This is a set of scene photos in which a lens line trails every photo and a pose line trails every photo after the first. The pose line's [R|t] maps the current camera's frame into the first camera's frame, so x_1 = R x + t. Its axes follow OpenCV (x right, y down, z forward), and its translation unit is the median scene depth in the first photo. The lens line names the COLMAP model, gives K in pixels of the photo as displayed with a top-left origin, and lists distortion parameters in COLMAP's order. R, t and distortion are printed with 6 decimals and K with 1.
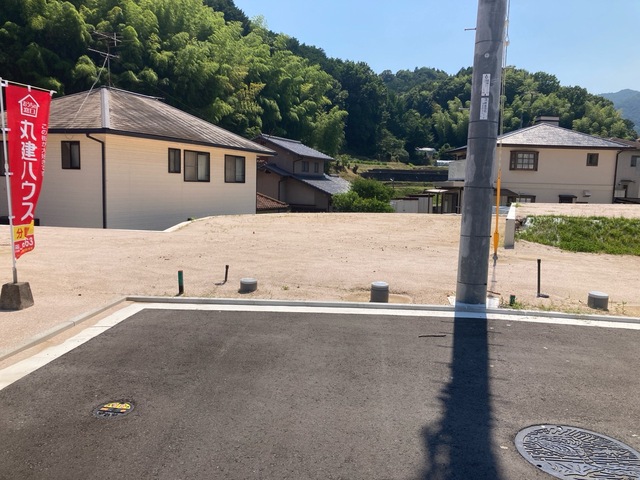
lens RADIAL K [[522.1, 0, 327.0], [0, 522.1, 244.7], [0, 0, 1]] dist [0.044786, -0.038755]
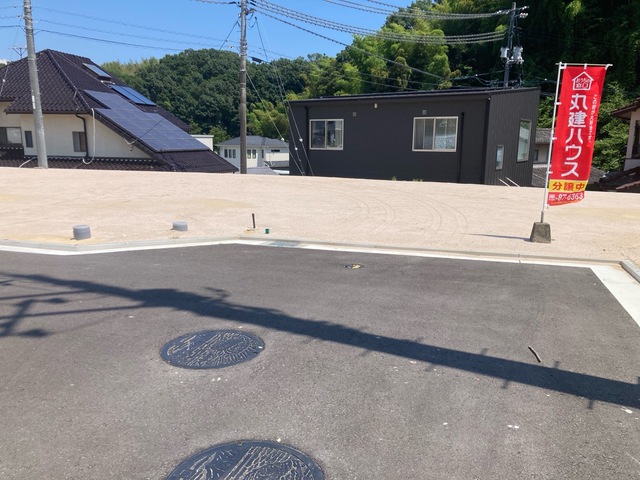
lens RADIAL K [[522.1, 0, 321.2], [0, 522.1, 245.1], [0, 0, 1]] dist [0.044786, -0.038755]
pose [[-0.225372, 0.162235, -0.960670, 0.259526], [-0.127558, 0.972637, 0.194181, -0.018729], [0.965886, 0.166304, -0.198511, 0.239219]]
